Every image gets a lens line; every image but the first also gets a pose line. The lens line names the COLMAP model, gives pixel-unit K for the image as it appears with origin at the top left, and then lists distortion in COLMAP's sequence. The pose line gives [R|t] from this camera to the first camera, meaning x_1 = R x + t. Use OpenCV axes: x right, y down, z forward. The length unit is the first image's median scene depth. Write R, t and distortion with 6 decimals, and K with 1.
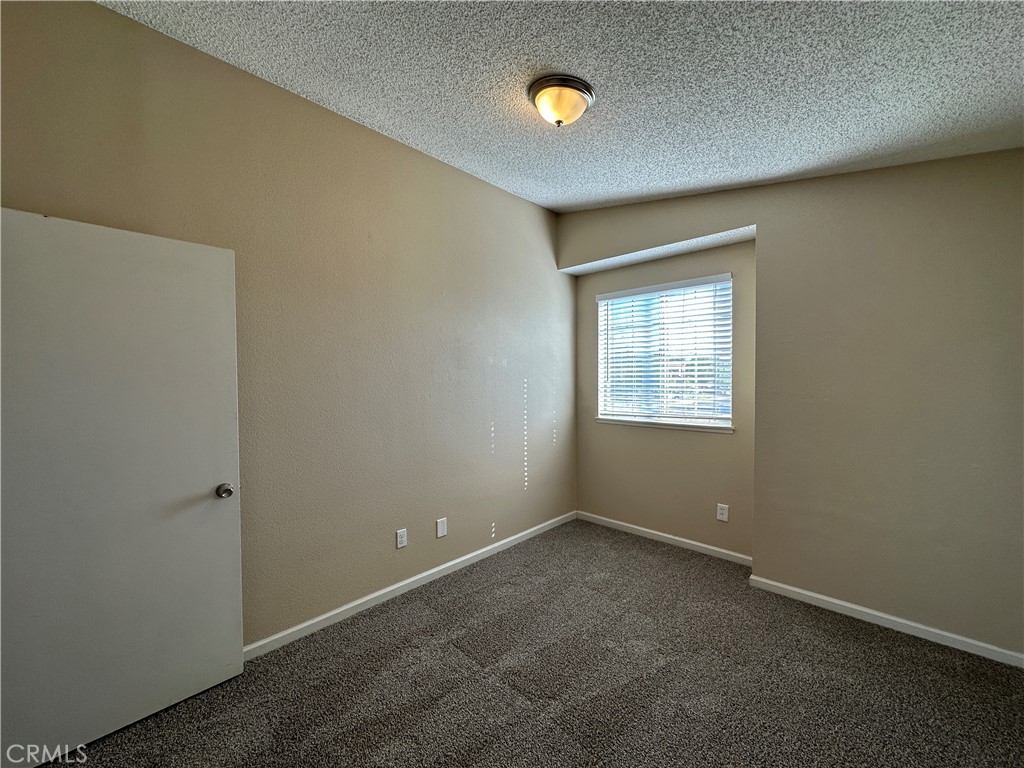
lens RADIAL K [[408.5, 0, 510.4], [0, 408.5, 385.5], [0, 0, 1]] dist [-0.000640, -0.000417]
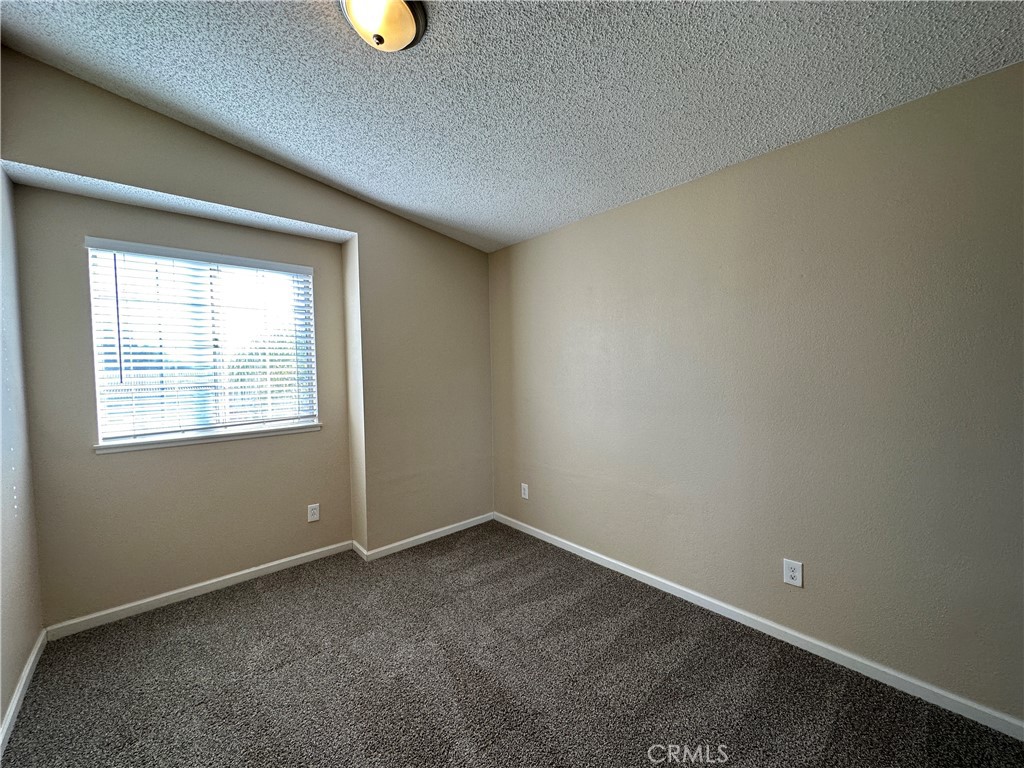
lens RADIAL K [[408.5, 0, 510.4], [0, 408.5, 385.5], [0, 0, 1]] dist [-0.000640, -0.000417]
pose [[0.078664, -0.037927, 0.996179, -0.385938], [0.037955, 0.998665, 0.035025, -0.008113], [-0.996178, 0.035055, 0.079999, 0.424998]]
